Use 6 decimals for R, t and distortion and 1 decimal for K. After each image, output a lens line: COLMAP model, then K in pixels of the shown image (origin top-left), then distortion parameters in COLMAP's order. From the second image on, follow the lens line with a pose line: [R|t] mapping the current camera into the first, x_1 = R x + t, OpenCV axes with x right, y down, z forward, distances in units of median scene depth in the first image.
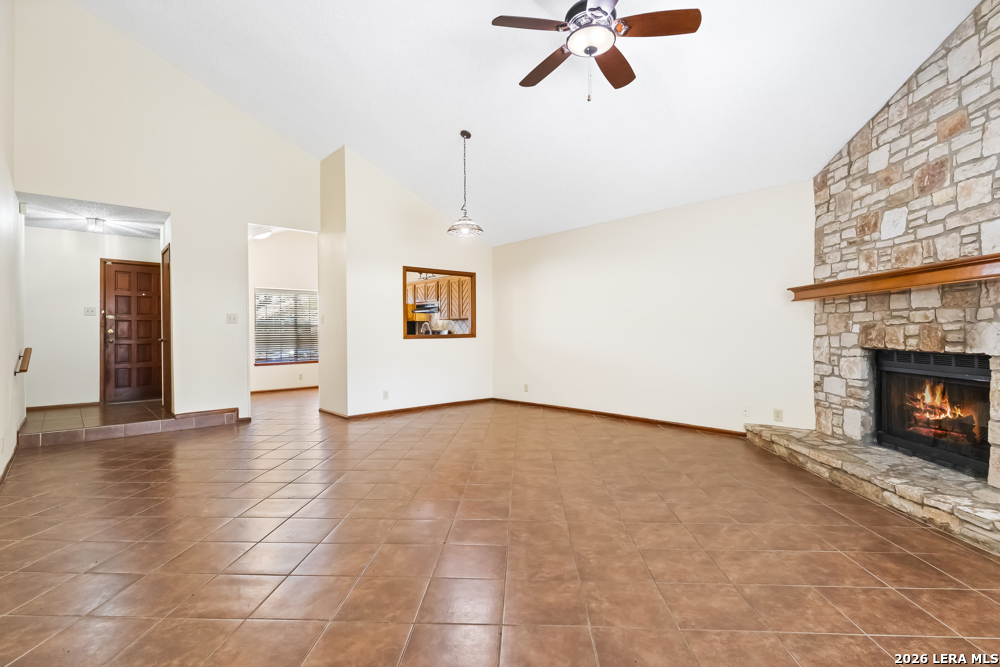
lens RADIAL K [[469.3, 0, 498.1], [0, 469.3, 328.1], [0, 0, 1]] dist [0.000984, 0.002828]
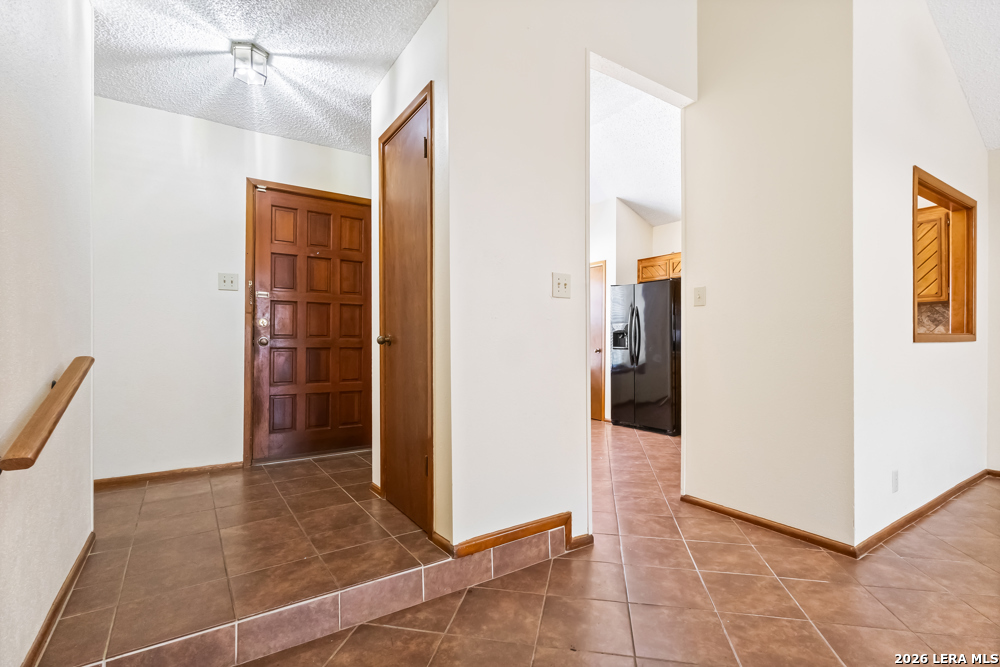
lens RADIAL K [[469.3, 0, 505.8], [0, 469.3, 335.4], [0, 0, 1]] dist [0.000984, 0.002828]
pose [[0.989610, 0.008242, -0.143540, -0.851915], [-0.008641, 0.999960, -0.002159, 0.034780], [0.143517, 0.003377, 0.989642, 0.928071]]
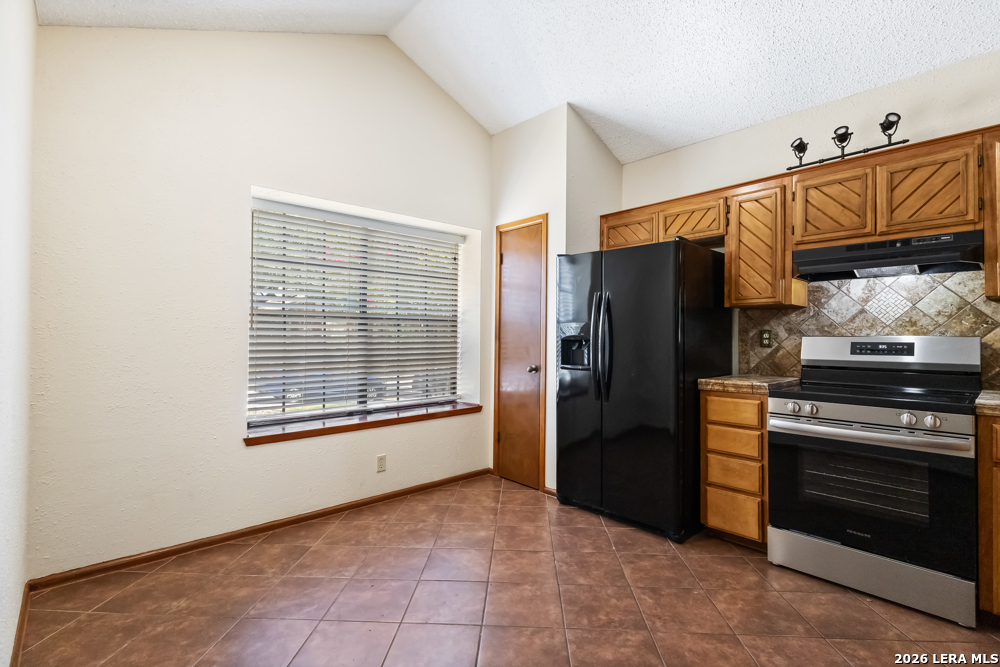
lens RADIAL K [[469.3, 0, 513.6], [0, 469.3, 331.0], [0, 0, 1]] dist [0.000984, 0.002828]
pose [[0.999592, 0.013460, 0.025173, -0.834123], [-0.013314, 0.999894, -0.005958, 0.010033], [-0.025250, 0.005620, 0.999665, 1.649470]]
